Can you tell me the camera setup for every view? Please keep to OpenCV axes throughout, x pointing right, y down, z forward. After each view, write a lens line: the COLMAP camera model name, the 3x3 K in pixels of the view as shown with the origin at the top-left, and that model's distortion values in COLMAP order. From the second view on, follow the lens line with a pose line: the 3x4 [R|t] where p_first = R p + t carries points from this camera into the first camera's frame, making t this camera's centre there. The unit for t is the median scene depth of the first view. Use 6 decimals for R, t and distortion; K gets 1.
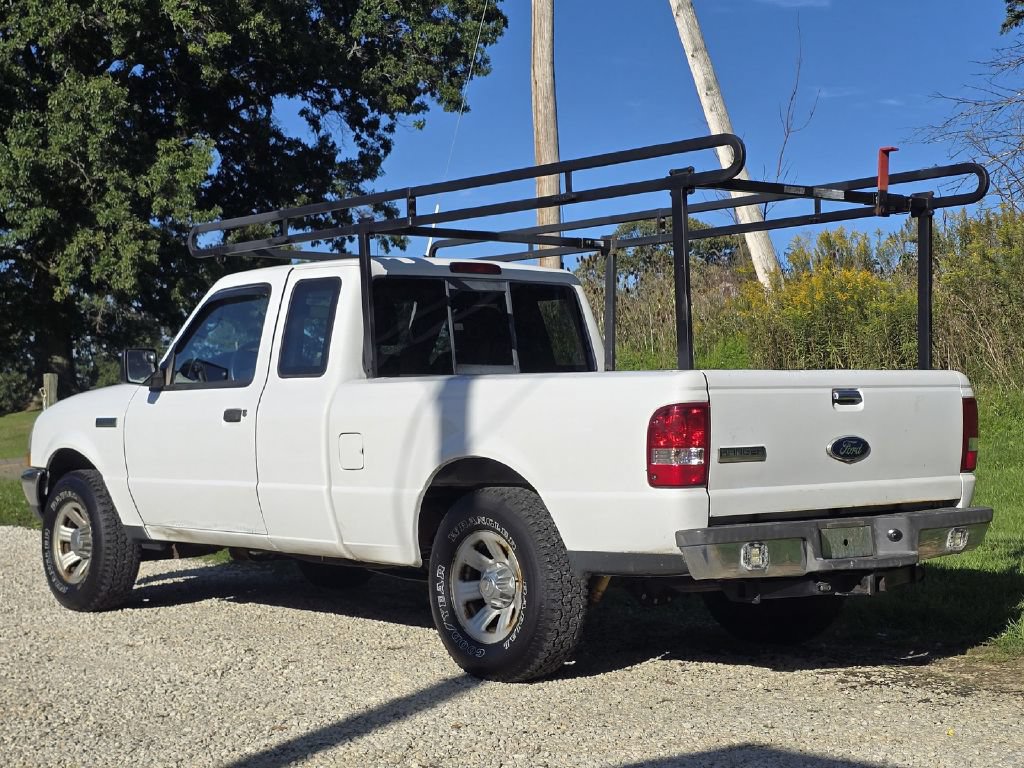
lens RADIAL K [[1749.1, 0, 512.4], [0, 1749.1, 340.8], [0, 0, 1]] dist [0.039875, 0.120951]
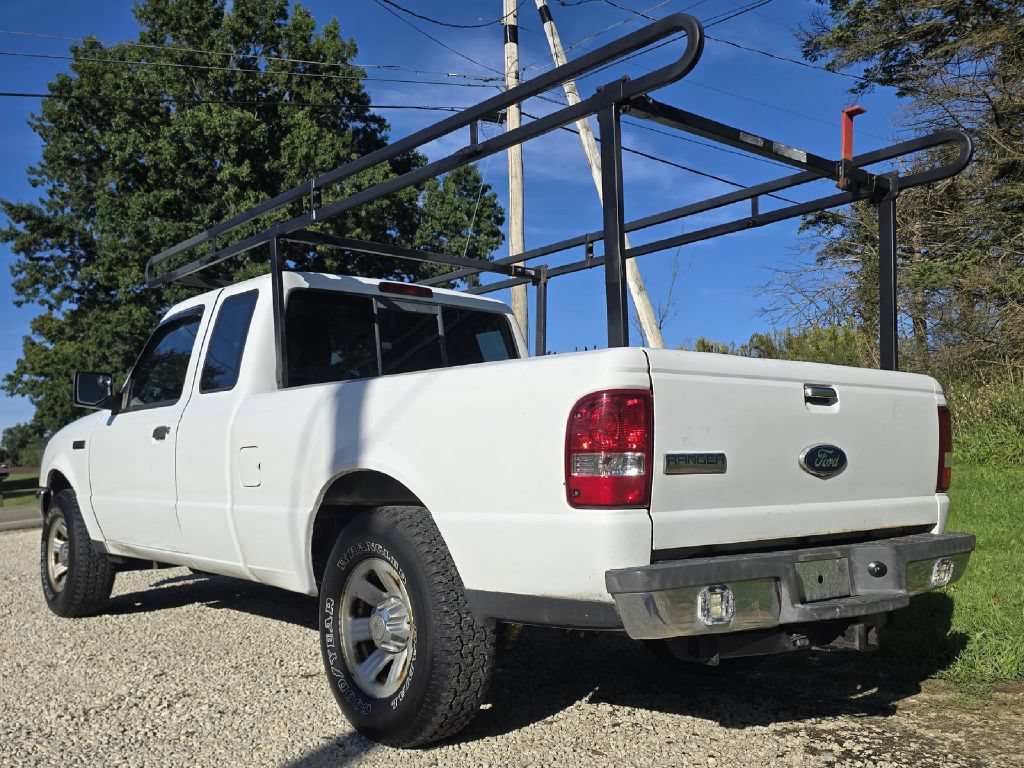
lens RADIAL K [[959.3, 0, 490.2], [0, 959.3, 381.4], [0, 0, 1]] dist [0.014470, -0.014747]
pose [[0.999727, 0.002933, -0.023164, 0.049011], [-0.004005, 0.998917, -0.046361, 0.044649], [0.023003, 0.046441, 0.998656, 0.536807]]
